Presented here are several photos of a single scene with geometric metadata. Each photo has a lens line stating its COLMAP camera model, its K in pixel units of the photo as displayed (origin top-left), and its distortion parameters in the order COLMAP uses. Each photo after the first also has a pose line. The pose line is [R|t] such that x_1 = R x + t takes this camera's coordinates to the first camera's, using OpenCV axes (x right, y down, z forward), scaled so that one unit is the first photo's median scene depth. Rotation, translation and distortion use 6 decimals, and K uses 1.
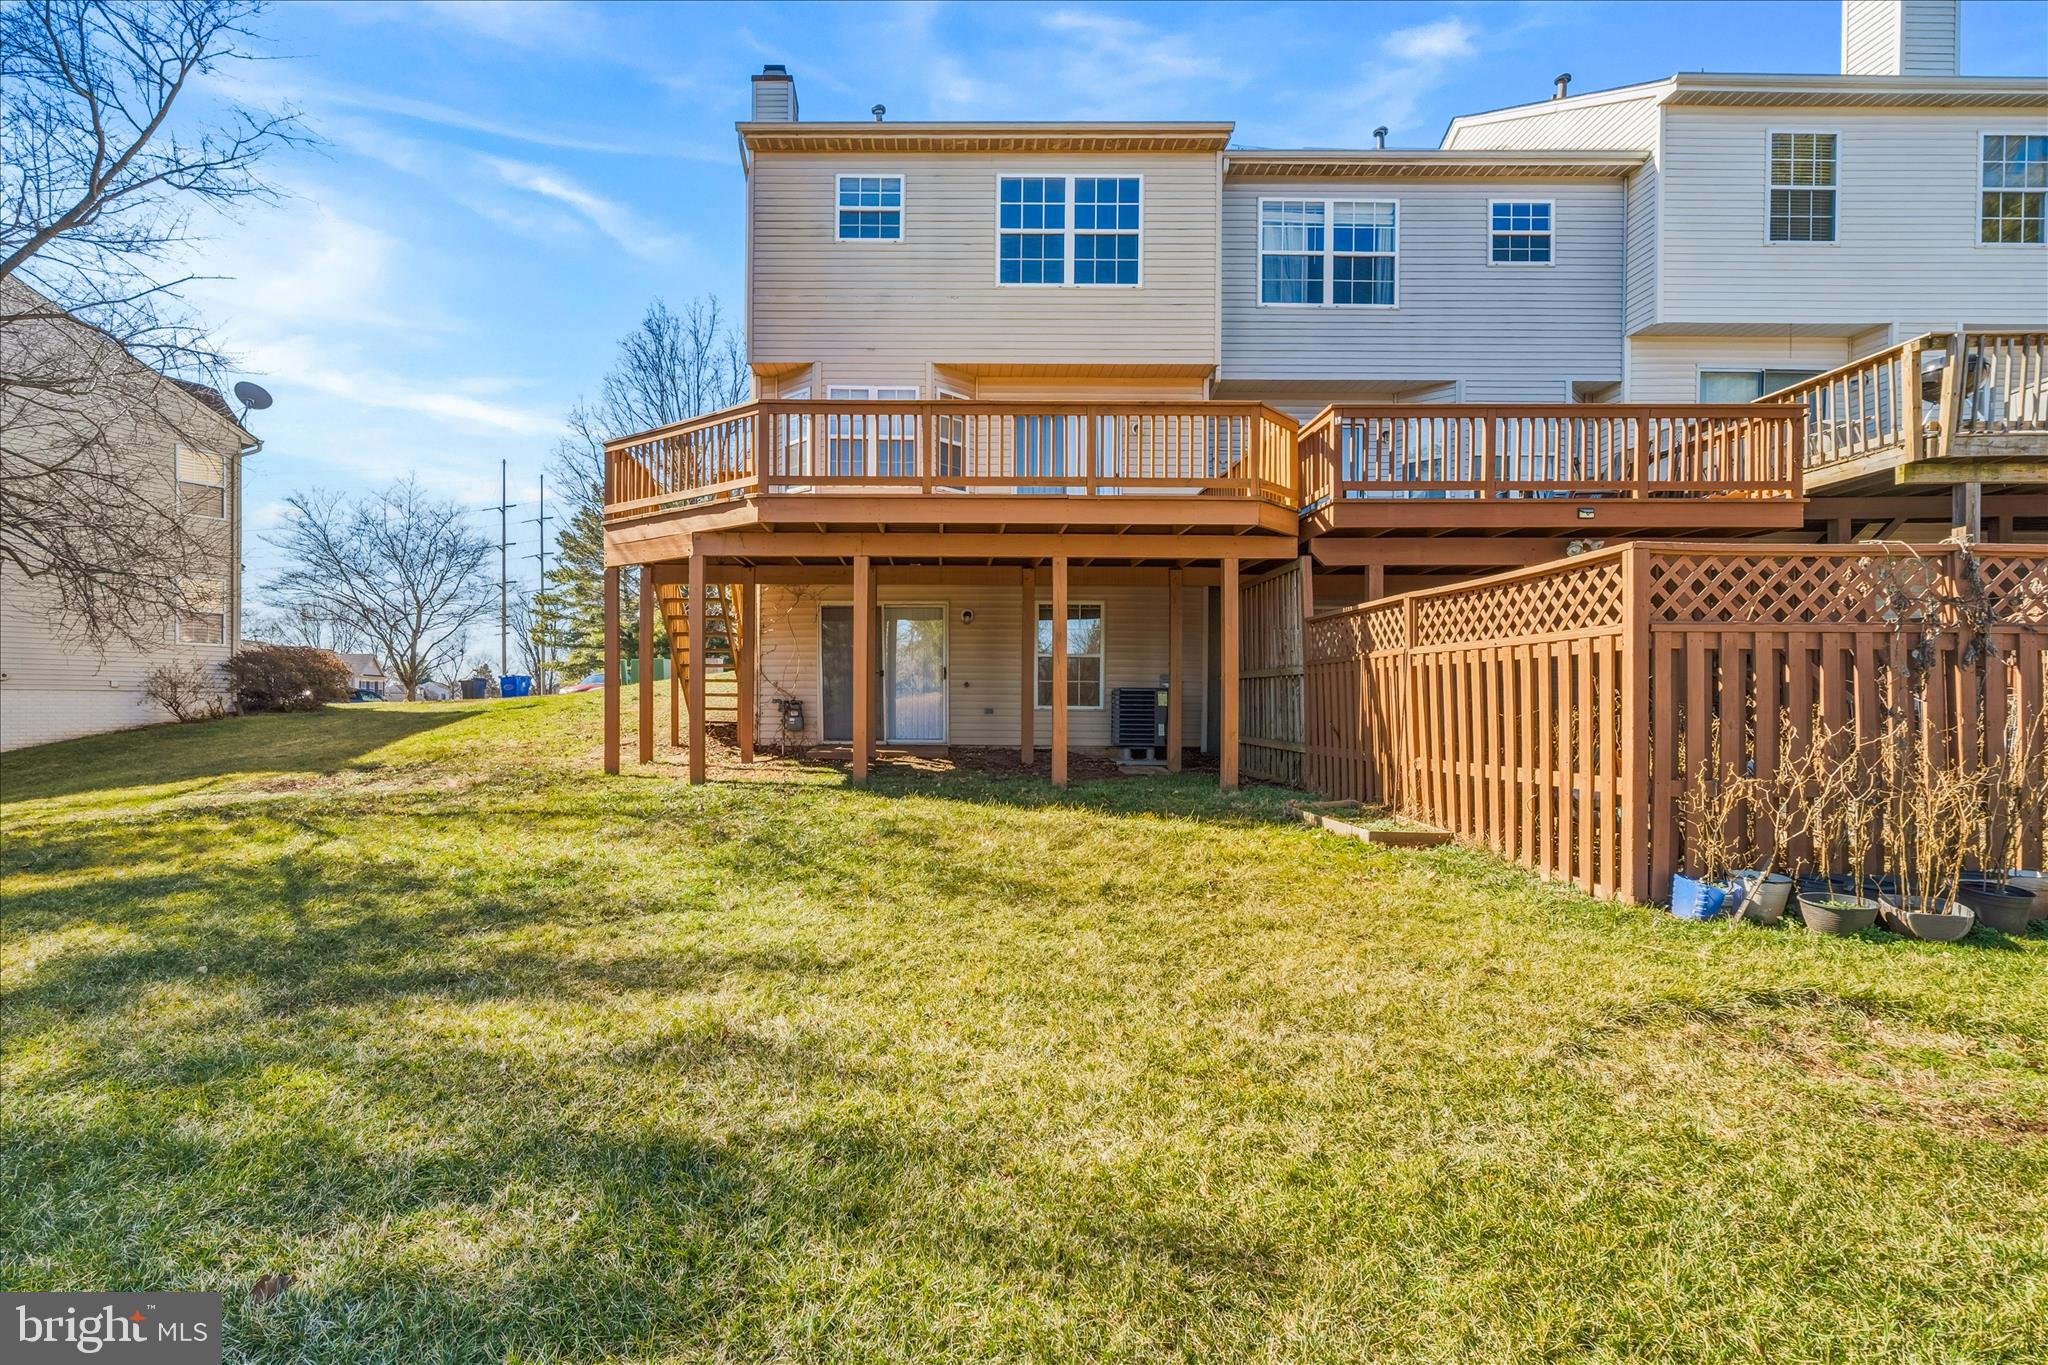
lens RADIAL K [[974.8, 0, 1024.0], [0, 974.8, 682.5], [0, 0, 1]] dist [-0.002092, -0.000249]
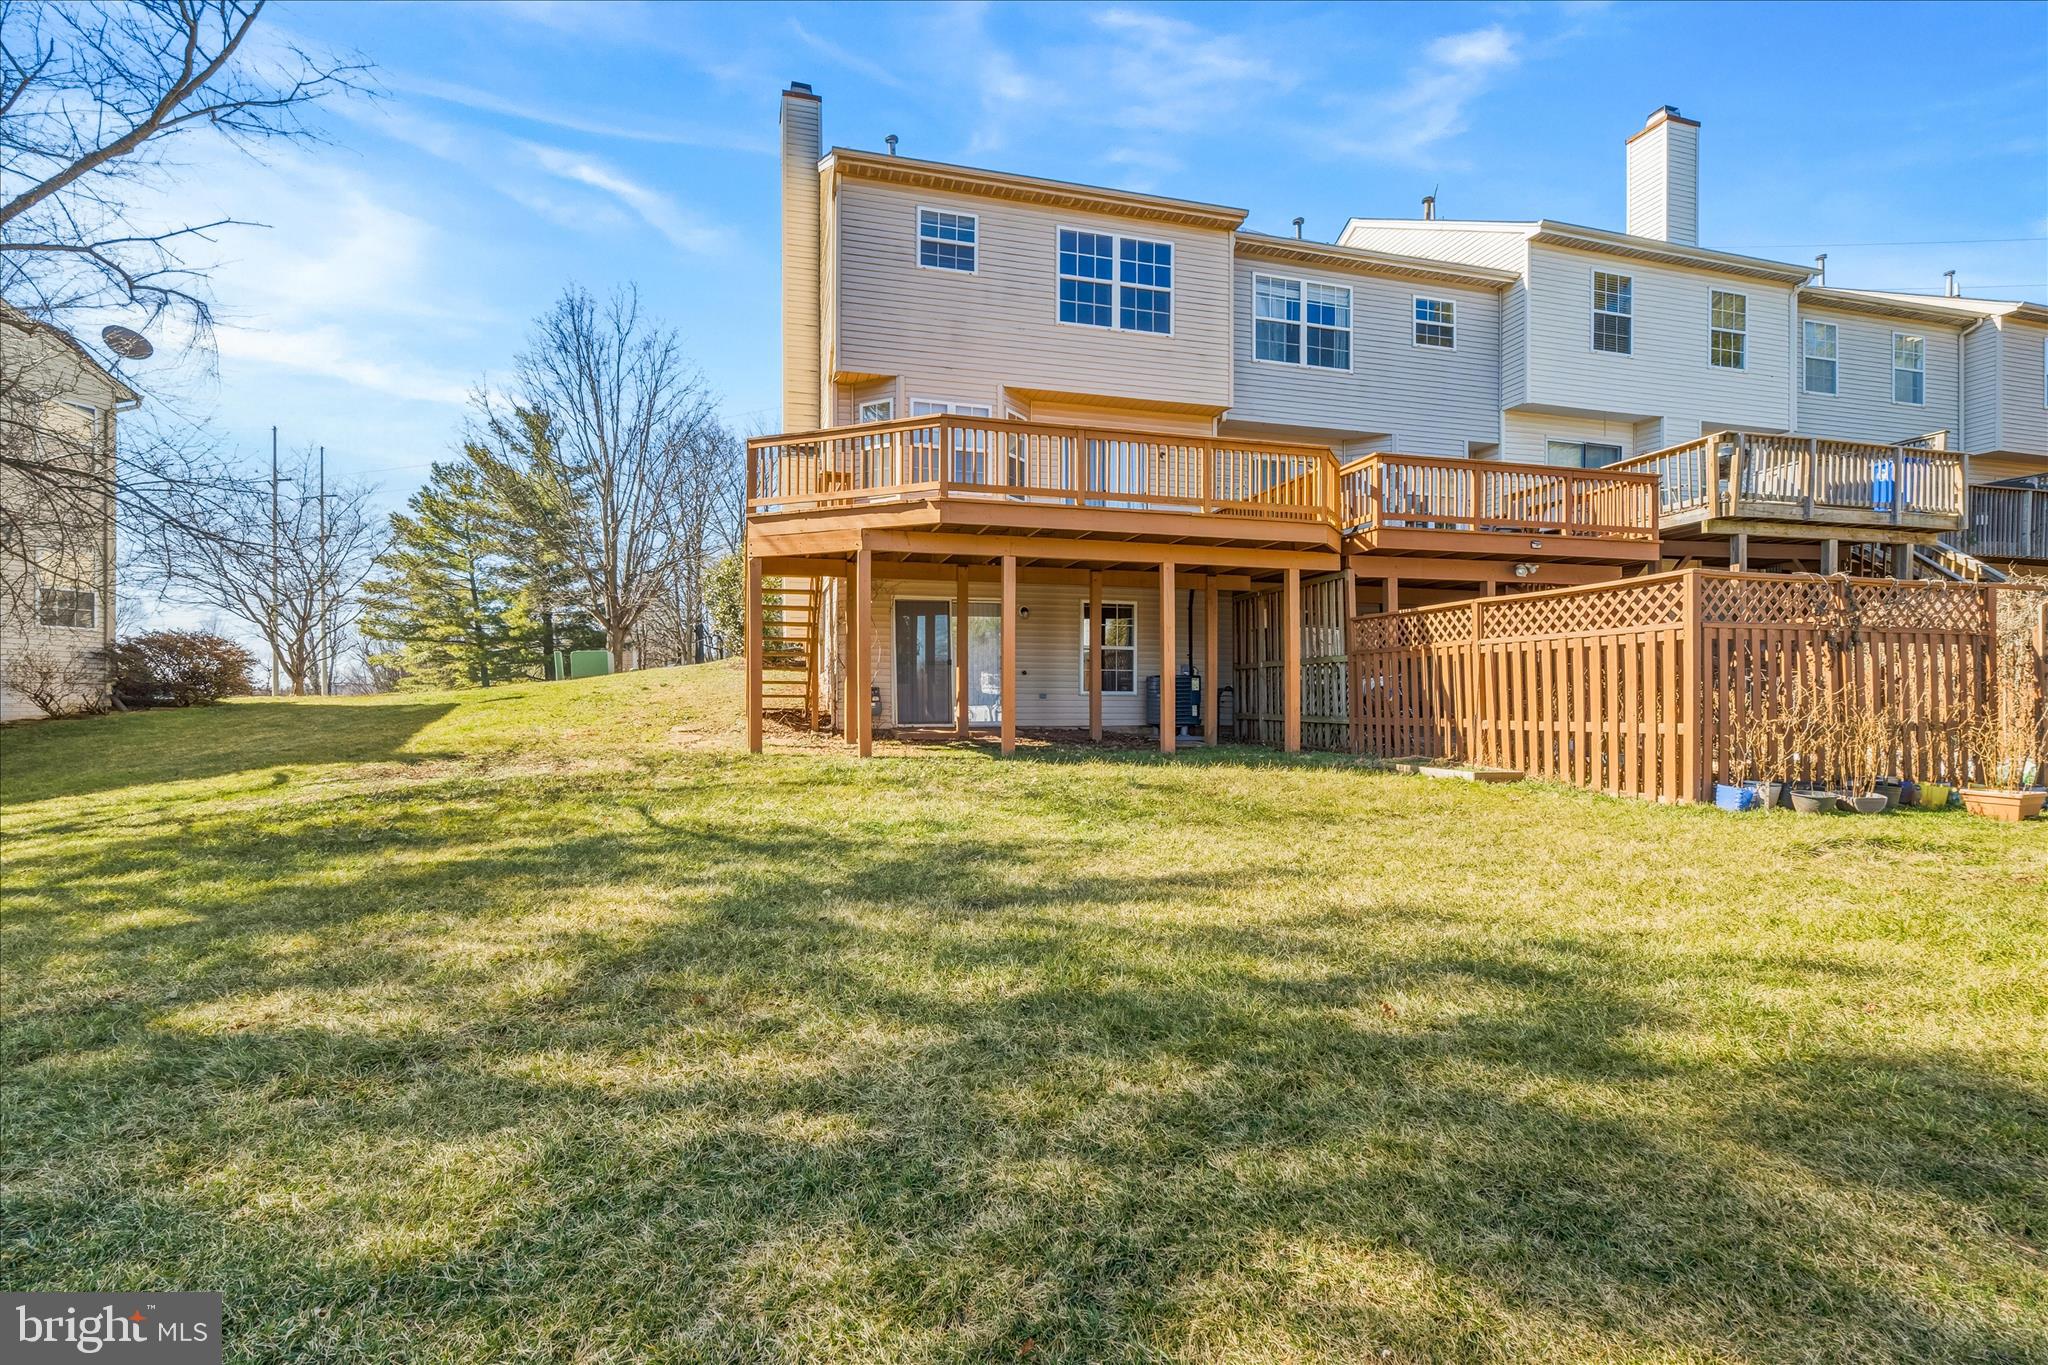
lens RADIAL K [[972.5, 0, 1024.0], [0, 972.5, 682.5], [0, 0, 1]] dist [-0.004413, -0.000977]
pose [[0.959058, -0.000239, 0.283211, -0.387643], [0.001564, 0.999989, -0.004452, 0.018968], [-0.283207, 0.004713, 0.959047, -0.079188]]
